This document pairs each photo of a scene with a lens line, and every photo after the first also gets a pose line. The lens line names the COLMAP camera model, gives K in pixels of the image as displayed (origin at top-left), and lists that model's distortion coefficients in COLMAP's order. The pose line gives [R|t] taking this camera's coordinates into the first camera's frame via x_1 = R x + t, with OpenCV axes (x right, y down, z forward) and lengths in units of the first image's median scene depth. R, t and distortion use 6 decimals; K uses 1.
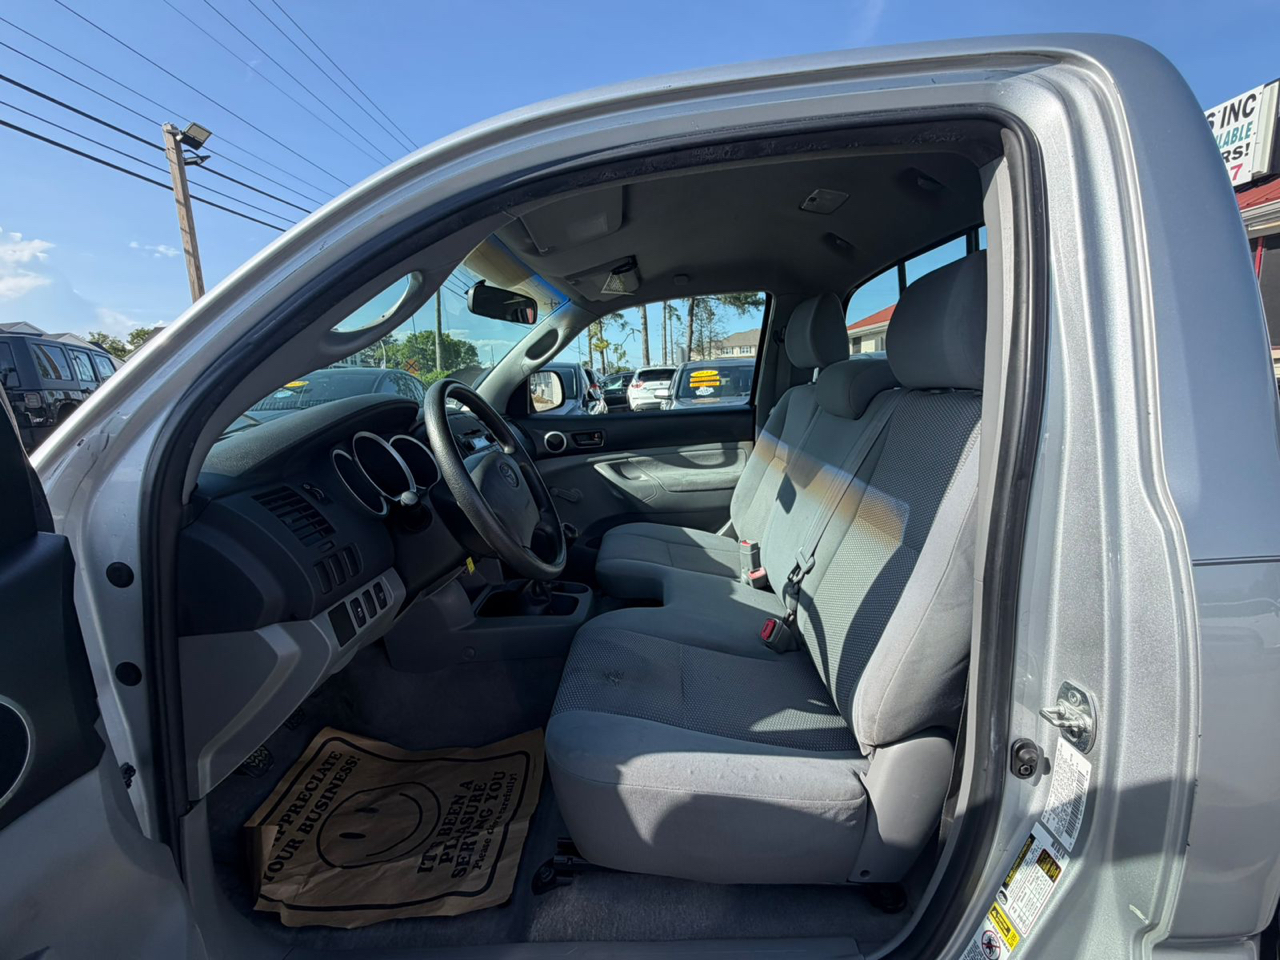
lens RADIAL K [[569.9, 0, 644.1], [0, 569.9, 474.7], [0, 0, 1]] dist [0.003142, -0.001006]
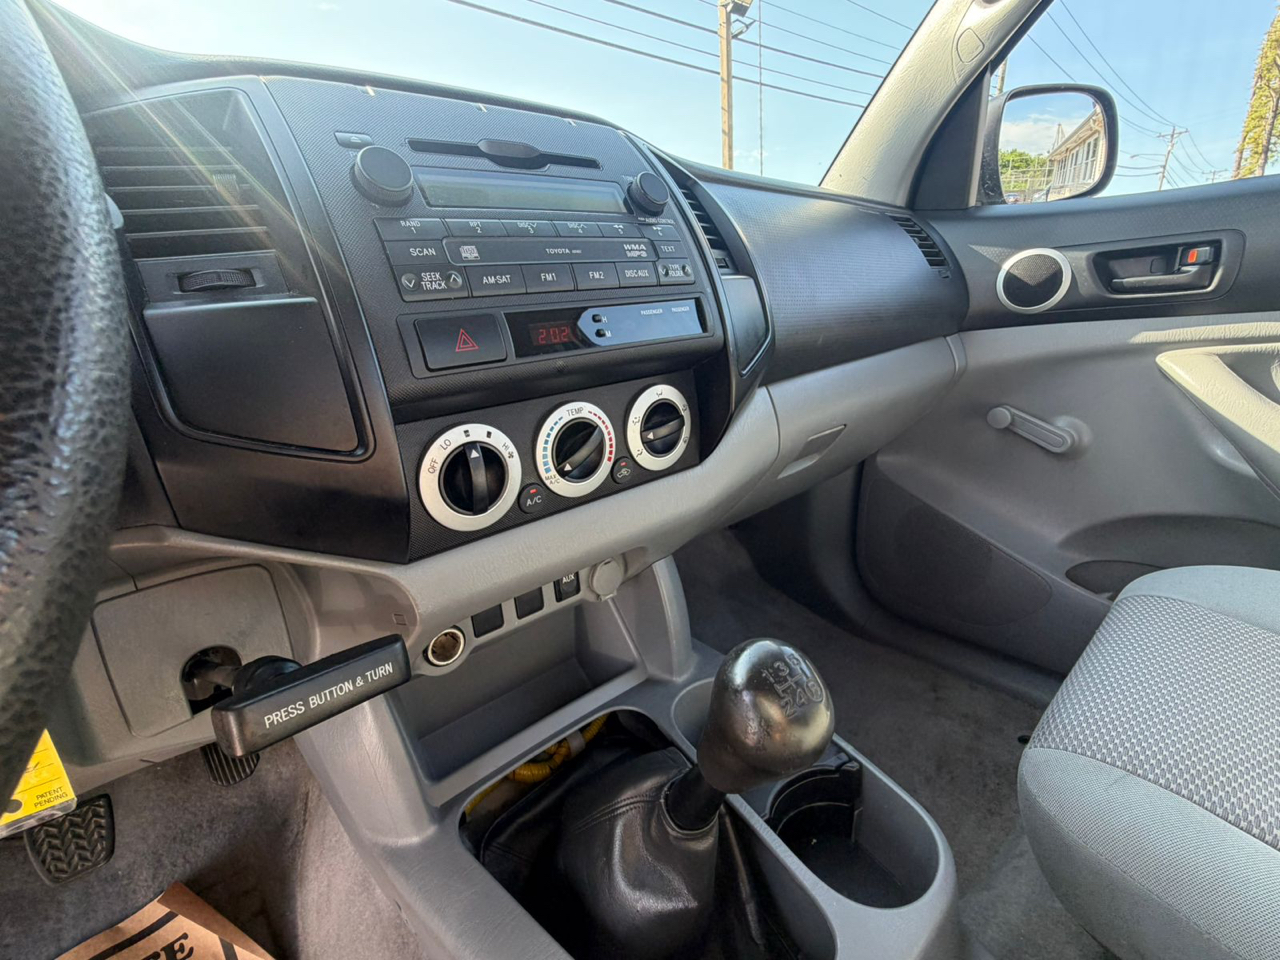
lens RADIAL K [[569.9, 0, 644.1], [0, 569.9, 474.7], [0, 0, 1]] dist [0.003142, -0.001006]
pose [[0.663617, 0.220643, -0.714793, -0.034033], [-0.082914, 0.971320, 0.222851, 0.001488], [0.743463, -0.088622, 0.662879, 0.555944]]
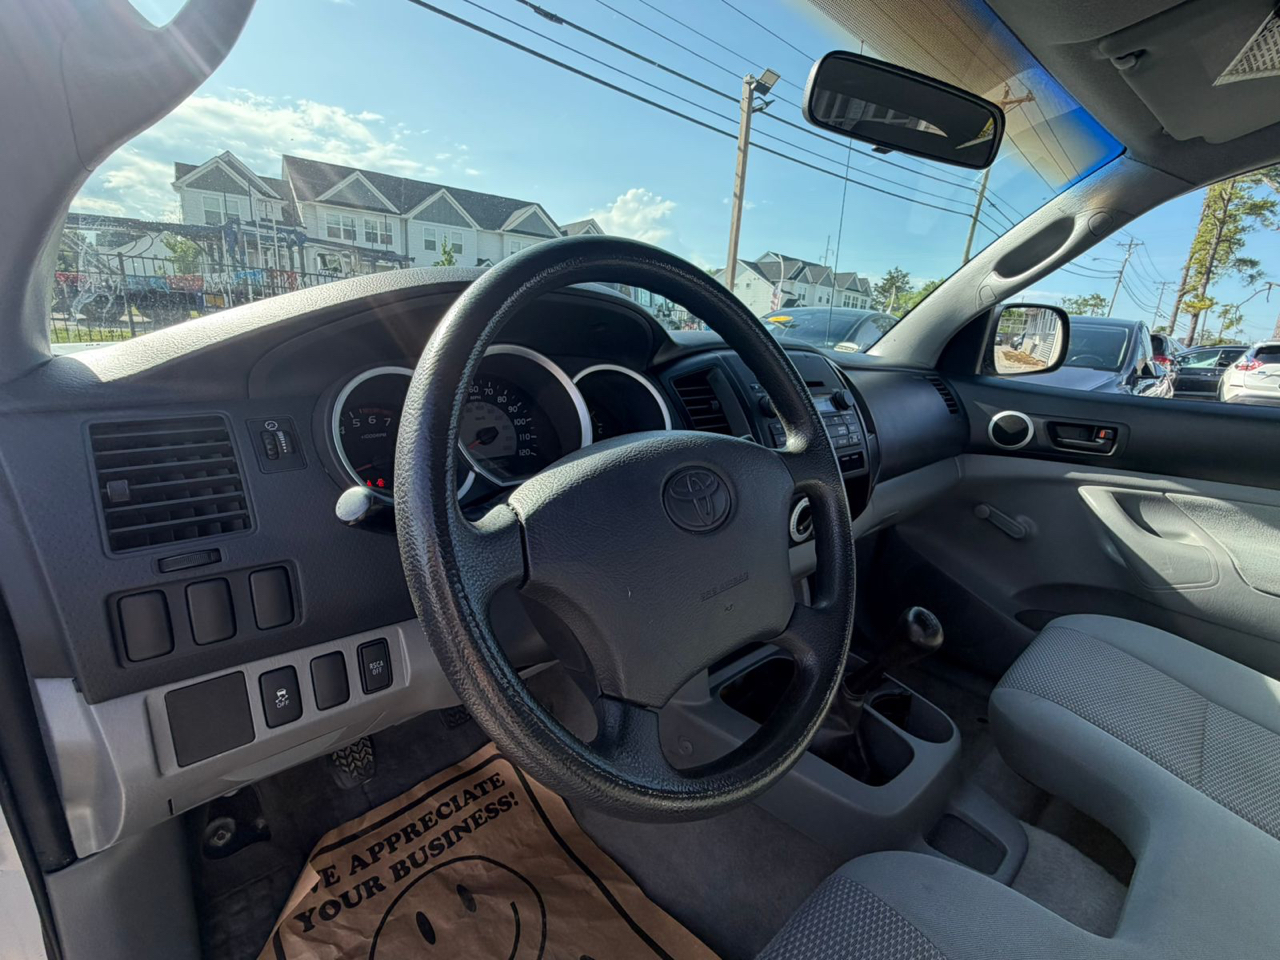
lens RADIAL K [[572.0, 0, 643.9], [0, 572.0, 478.3], [0, 0, 1]] dist [0.001016, -0.000410]
pose [[0.679730, 0.267240, -0.683045, -0.000196], [-0.204539, 0.963382, 0.173374, -0.033662], [0.704366, 0.021862, 0.709501, 0.322977]]
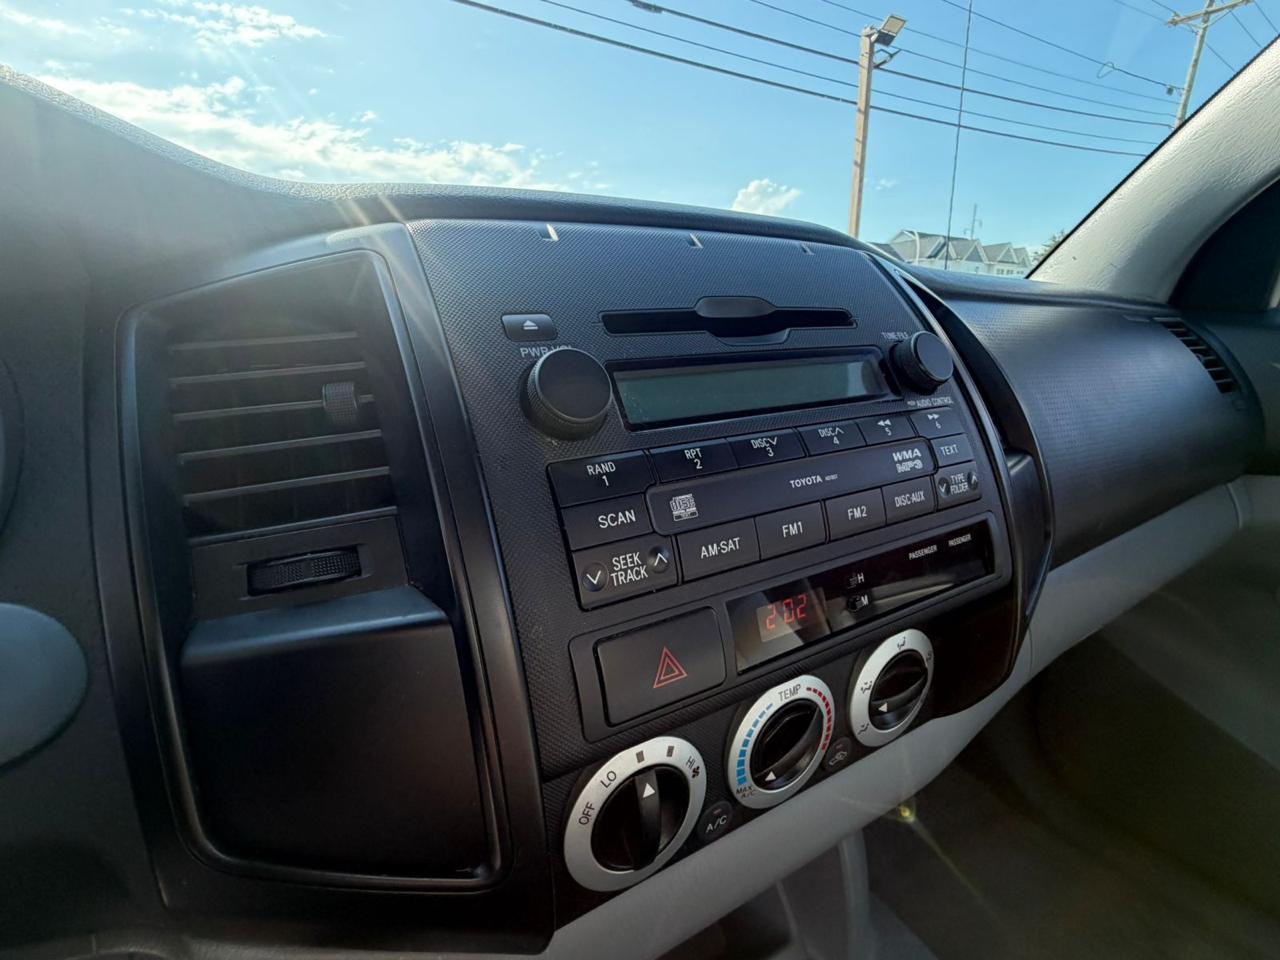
lens RADIAL K [[569.9, 0, 644.1], [0, 569.9, 474.7], [0, 0, 1]] dist [0.003142, -0.001006]
pose [[0.518163, 0.251886, -0.817350, -0.108369], [-0.143866, 0.967702, 0.207016, -0.038948], [0.843095, 0.010321, 0.537665, 0.569837]]
